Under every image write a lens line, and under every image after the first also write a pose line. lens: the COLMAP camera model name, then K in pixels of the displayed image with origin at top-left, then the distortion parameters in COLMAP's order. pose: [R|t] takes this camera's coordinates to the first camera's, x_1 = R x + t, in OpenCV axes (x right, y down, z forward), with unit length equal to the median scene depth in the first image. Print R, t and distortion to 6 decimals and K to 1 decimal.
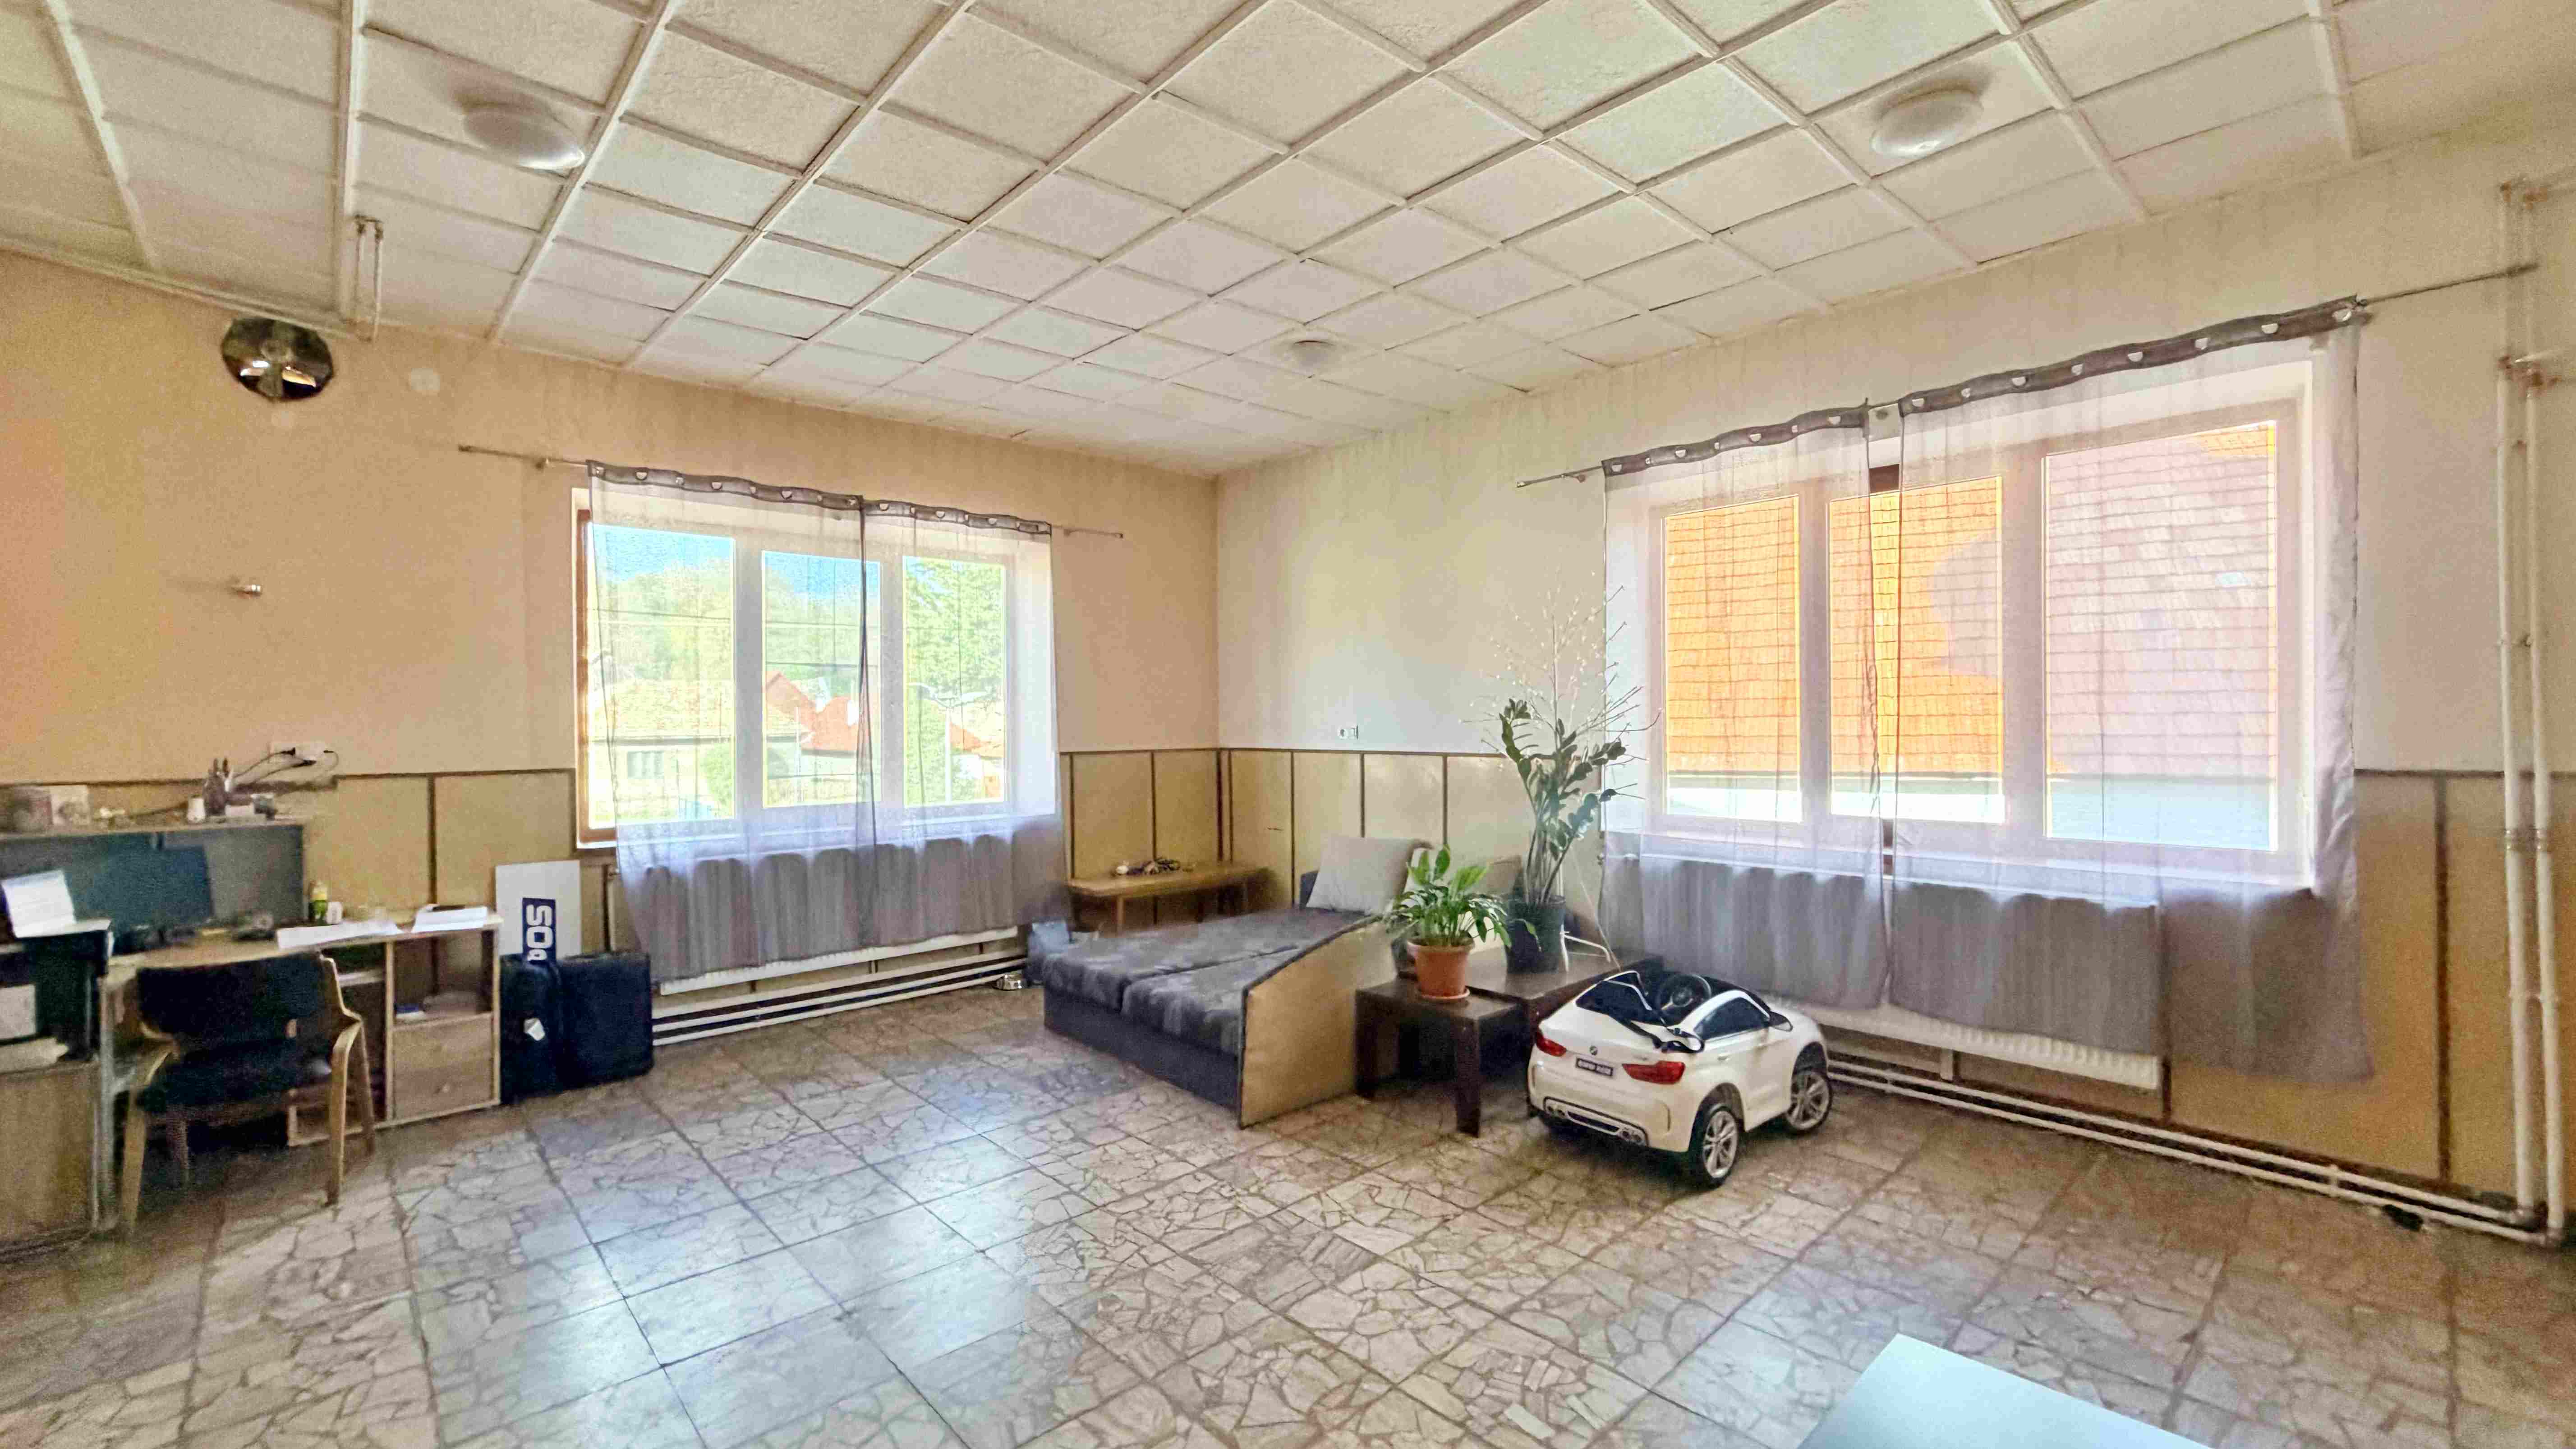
lens RADIAL K [[1020.4, 0, 1282.8], [0, 1020.4, 706.0], [0, 0, 1]] dist [0.000638, -0.000660]
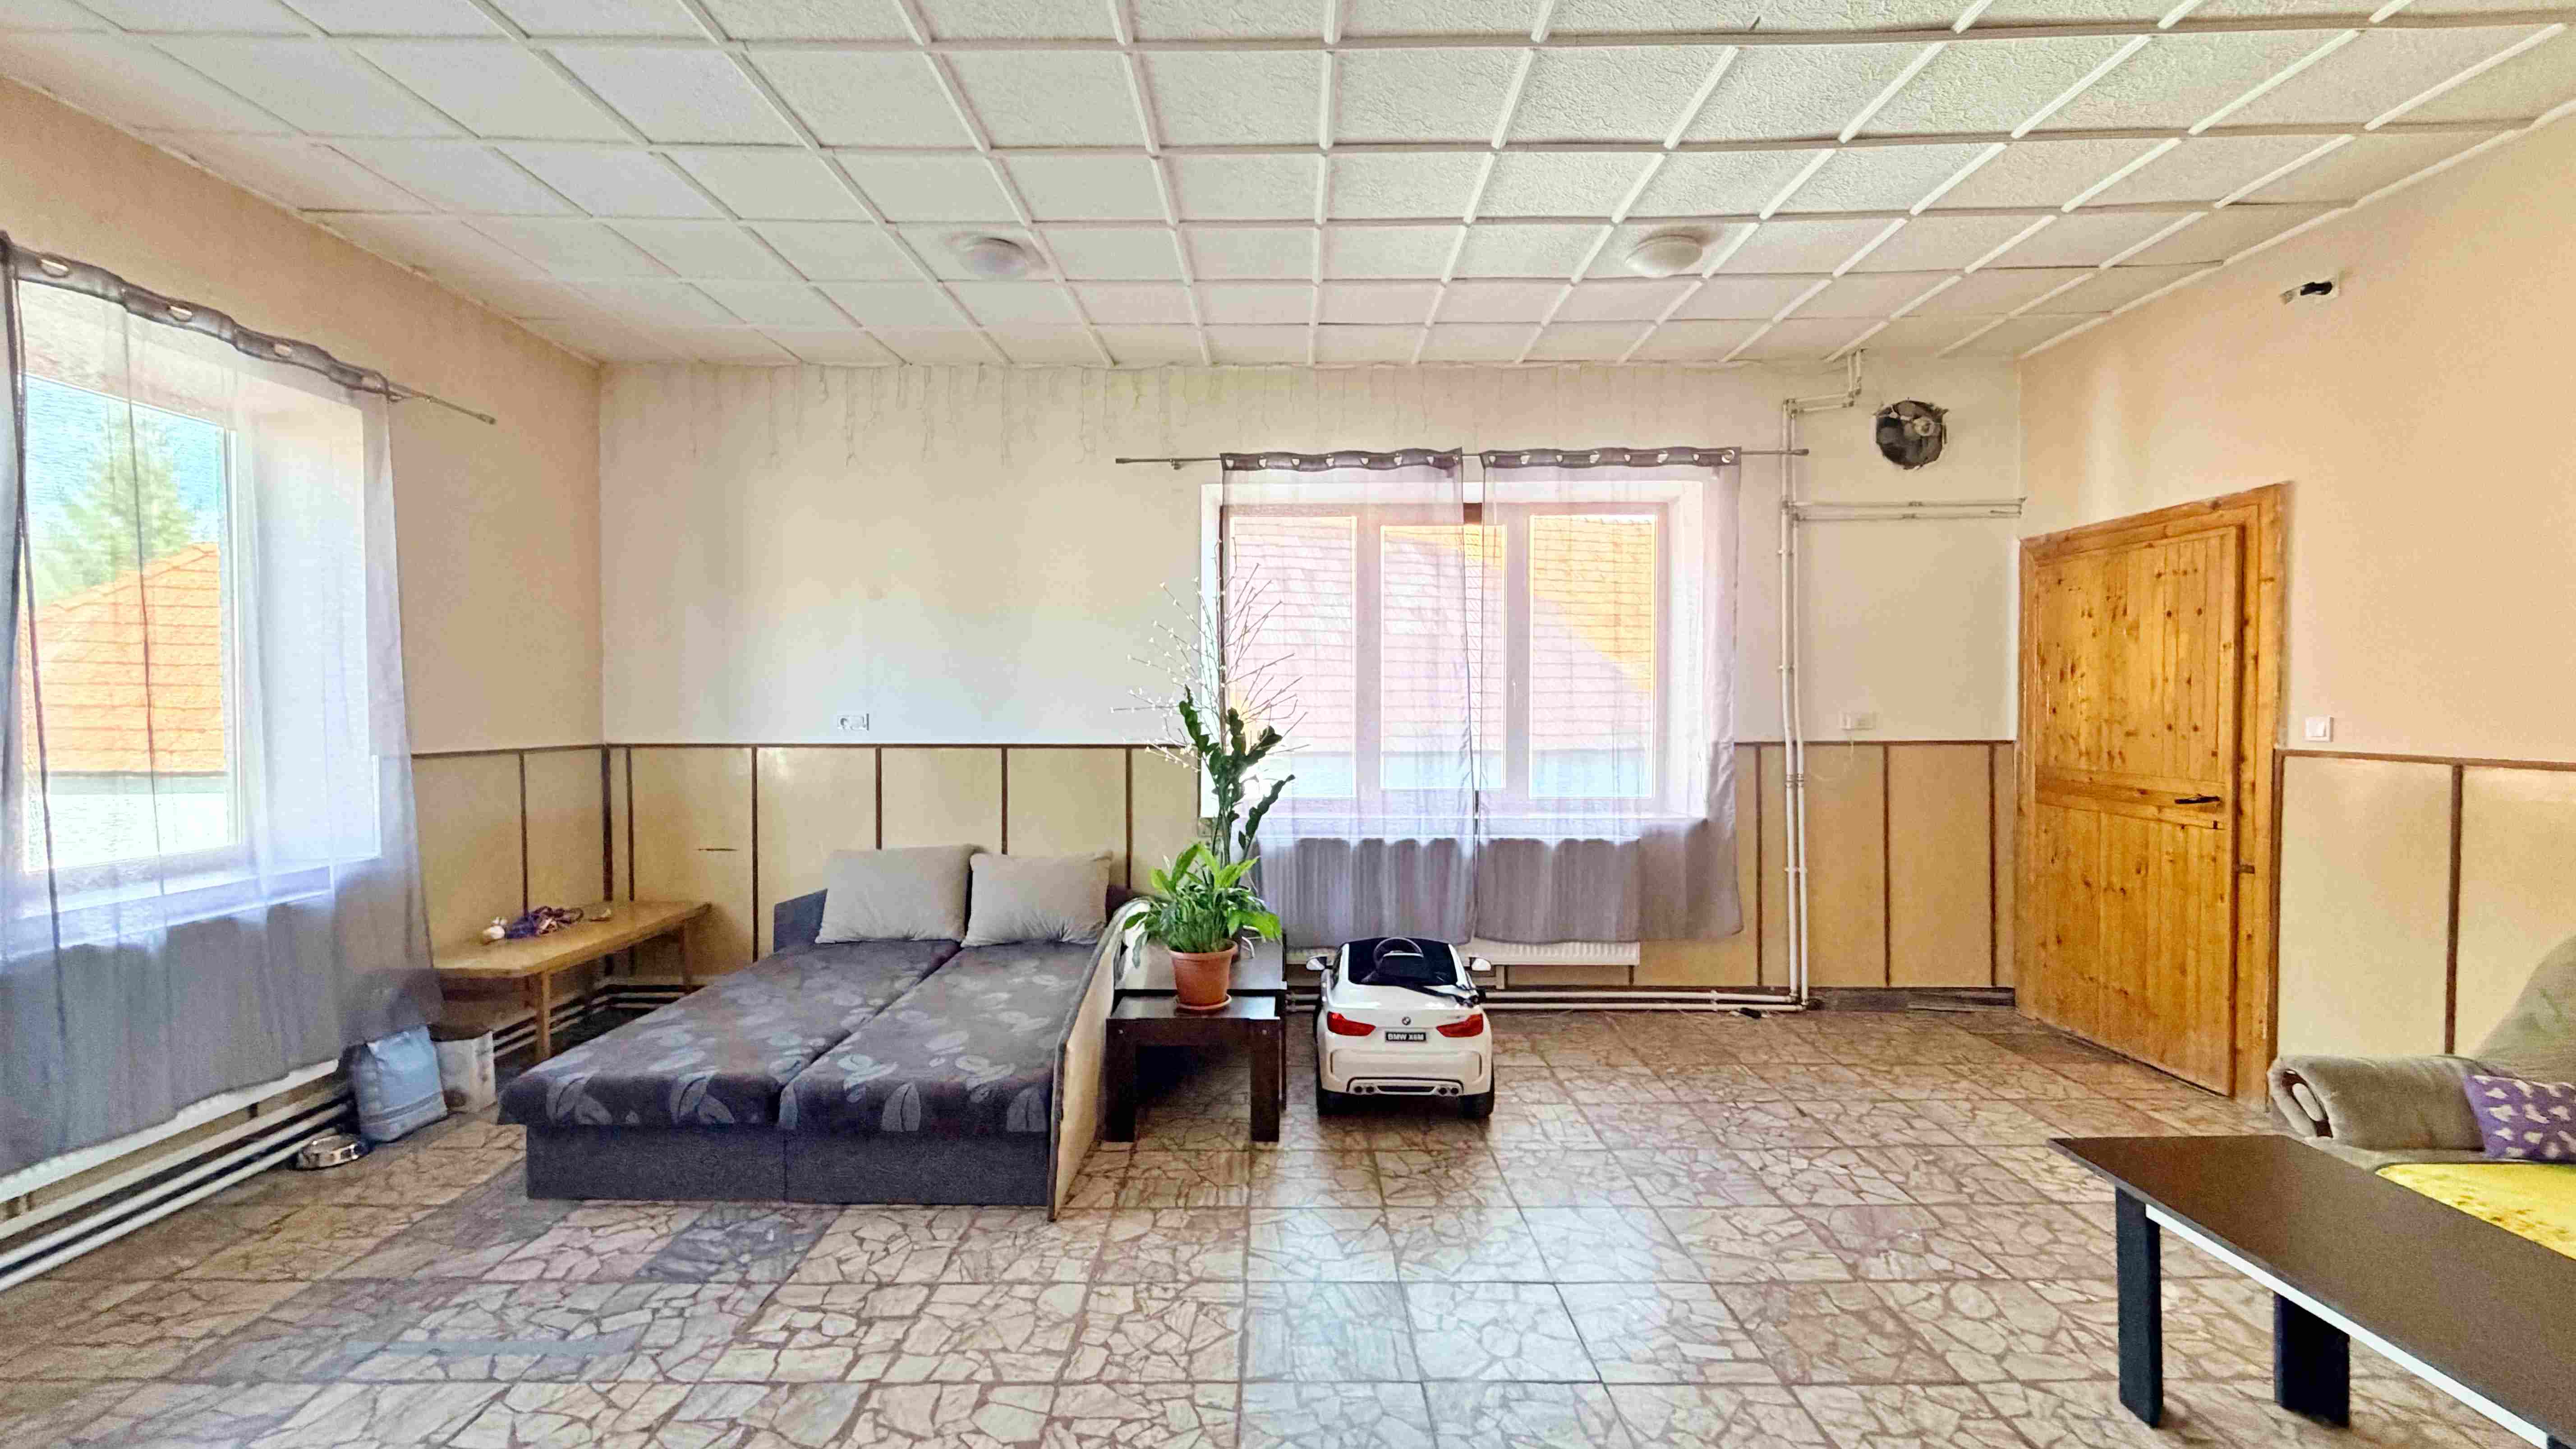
lens RADIAL K [[1020.4, 0, 1262.2], [0, 1020.4, 705.6], [0, 0, 1]] dist [0.000638, -0.000660]
pose [[0.692494, 0.008013, 0.721379, -0.470392], [-0.015645, 0.999870, 0.003912, 0.007643], [-0.721254, -0.013995, 0.692530, 0.317700]]
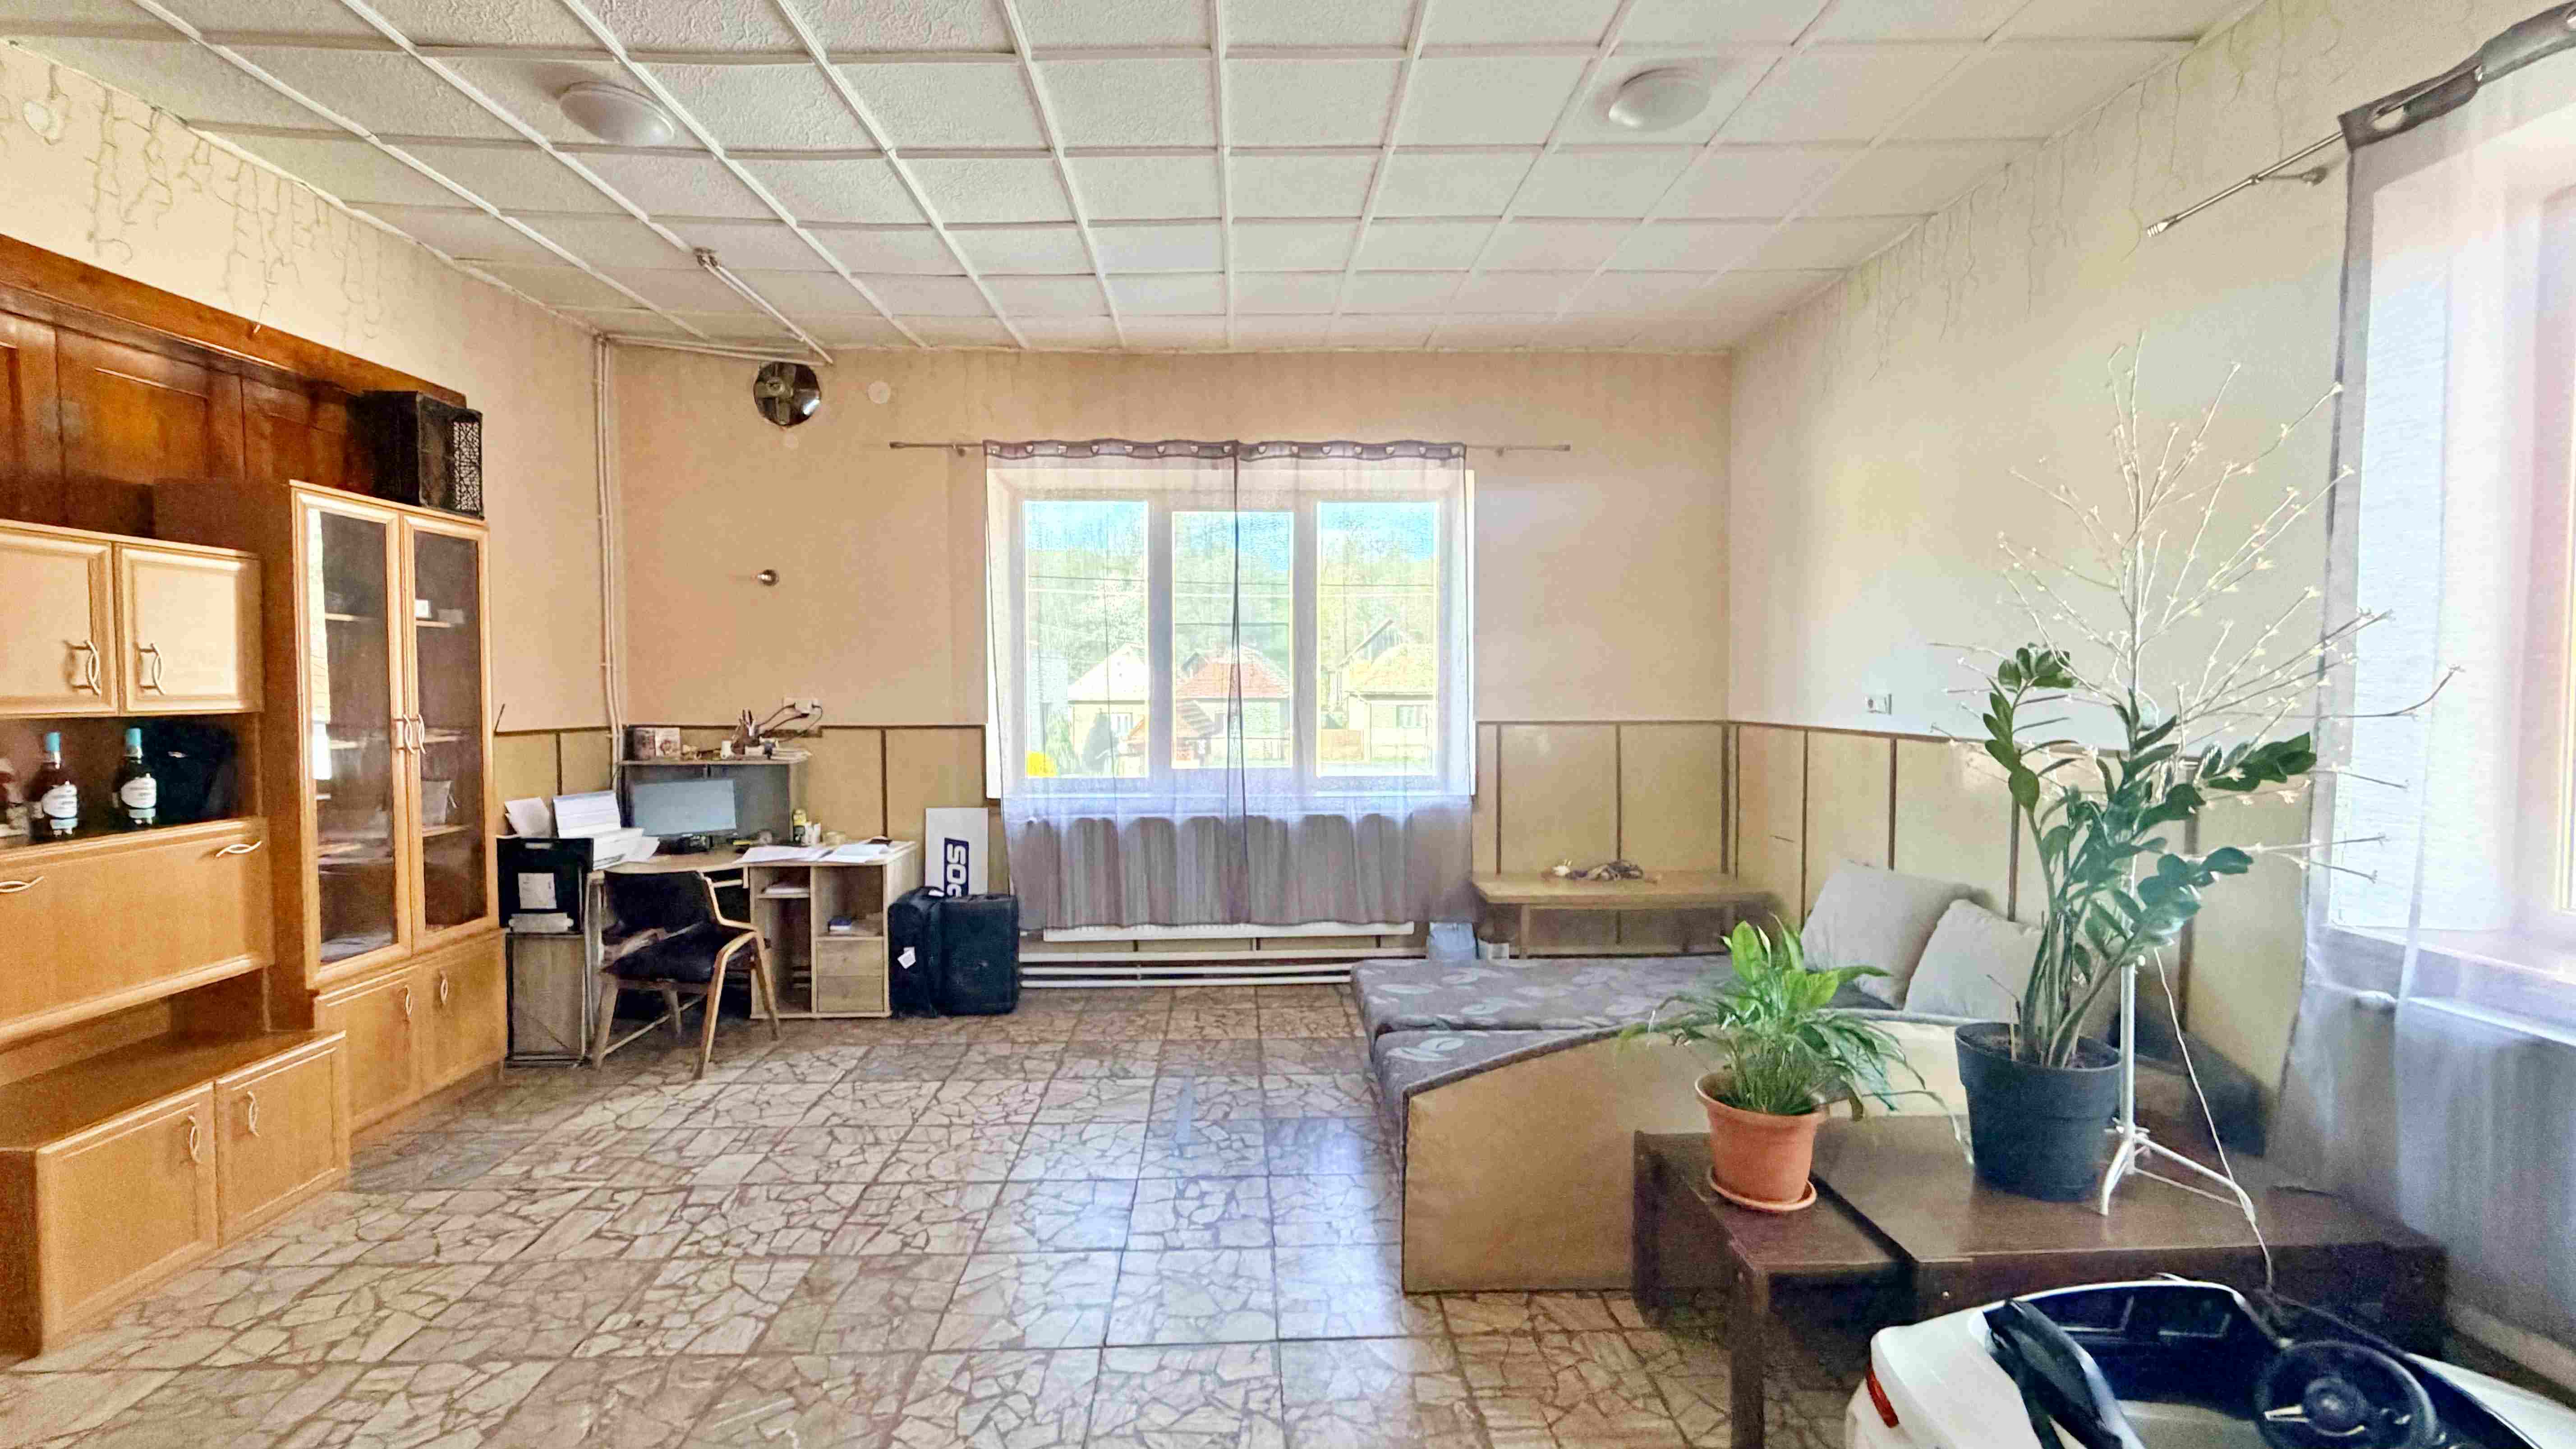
lens RADIAL K [[1020.4, 0, 1290.6], [0, 1020.4, 713.0], [0, 0, 1]] dist [0.000638, -0.000660]
pose [[0.768608, 0.024820, -0.639238, 0.302546], [0.005997, 0.998924, 0.045997, -0.000850], [0.639692, -0.039187, 0.767632, 0.419695]]
